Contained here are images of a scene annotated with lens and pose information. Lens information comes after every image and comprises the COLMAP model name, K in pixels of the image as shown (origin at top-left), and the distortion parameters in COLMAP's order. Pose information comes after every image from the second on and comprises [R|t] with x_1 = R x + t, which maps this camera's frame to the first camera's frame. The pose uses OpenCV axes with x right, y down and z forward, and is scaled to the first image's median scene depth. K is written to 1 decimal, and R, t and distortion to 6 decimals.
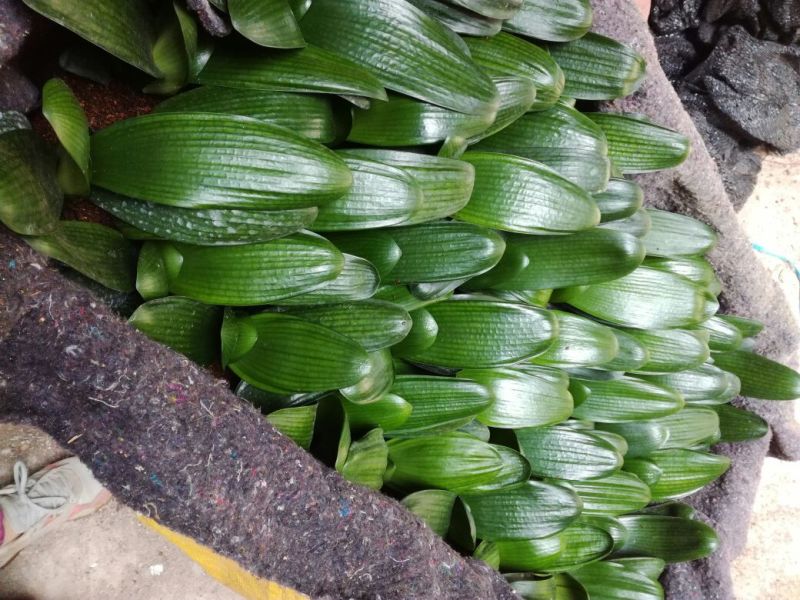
lens RADIAL K [[658.9, 0, 400.0], [0, 658.9, 300.0], [0, 0, 1]] dist [0.089111, -0.176367]
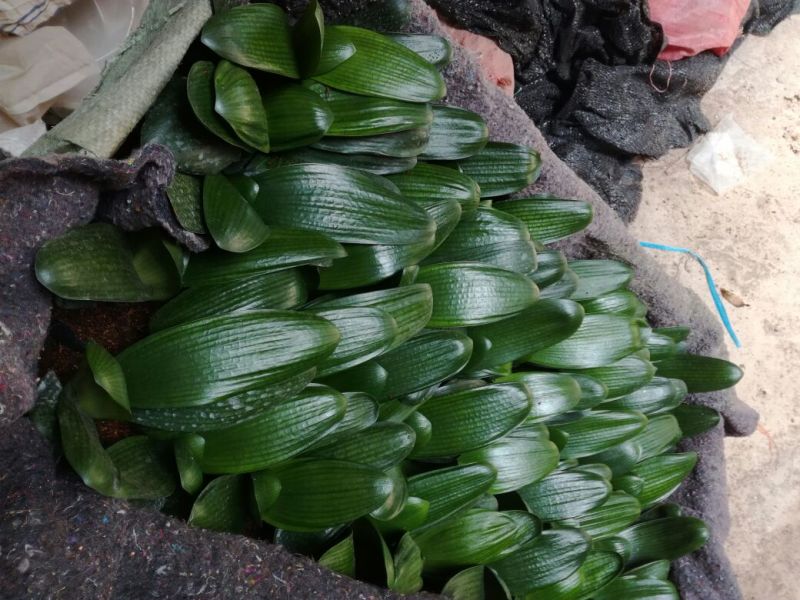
lens RADIAL K [[659.0, 0, 400.0], [0, 659.0, 300.0], [0, 0, 1]] dist [0.129954, -0.292704]
pose [[0.960066, -0.253833, 0.117655, -0.066647], [0.260298, 0.964569, -0.043036, -0.117983], [-0.102563, 0.071943, 0.992122, -0.110763]]
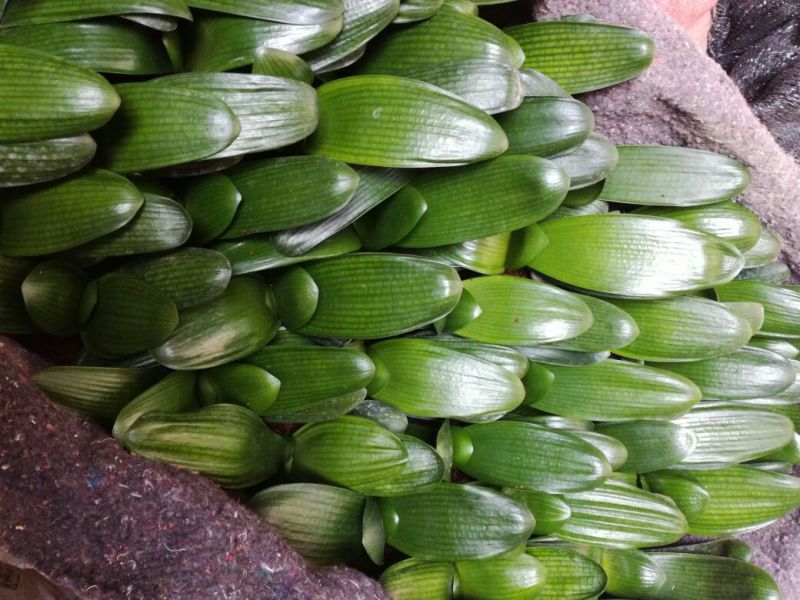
lens RADIAL K [[658.9, 0, 400.0], [0, 658.9, 300.0], [0, 0, 1]] dist [0.089111, -0.176367]
pose [[0.947798, -0.037731, -0.316631, 0.402283], [0.016998, 0.997541, -0.067989, 0.107784], [0.318417, 0.059057, 0.946109, 0.216938]]
